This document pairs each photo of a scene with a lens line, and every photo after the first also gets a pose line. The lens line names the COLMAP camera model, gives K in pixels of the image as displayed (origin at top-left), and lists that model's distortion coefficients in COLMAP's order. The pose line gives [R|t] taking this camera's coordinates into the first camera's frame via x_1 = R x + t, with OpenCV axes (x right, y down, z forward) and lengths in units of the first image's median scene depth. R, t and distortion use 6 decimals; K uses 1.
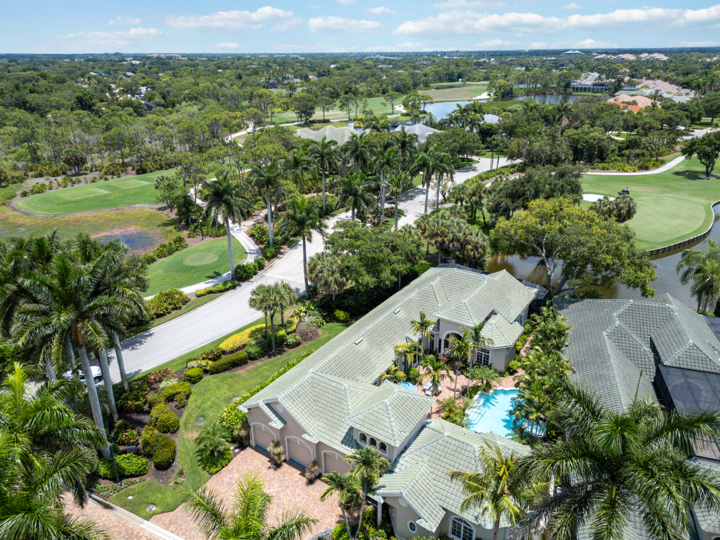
lens RADIAL K [[503.3, 0, 360.0], [0, 503.3, 270.0], [0, 0, 1]] dist [0.075144, -0.076441]
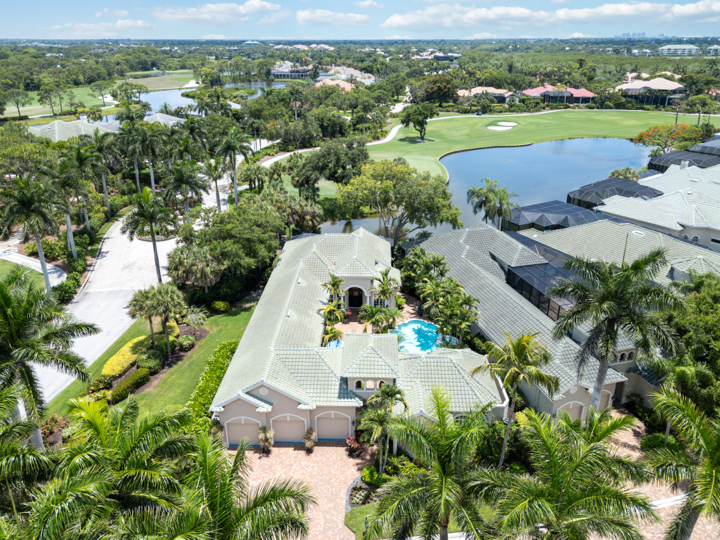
lens RADIAL K [[518.9, 0, 360.1], [0, 518.9, 235.8], [0, 0, 1]] dist [0.066874, -0.078584]
pose [[0.841024, -0.183620, 0.508884, -0.133404], [0.208281, 0.978031, 0.008680, 0.003213], [-0.499297, 0.098691, 0.860792, 0.004511]]
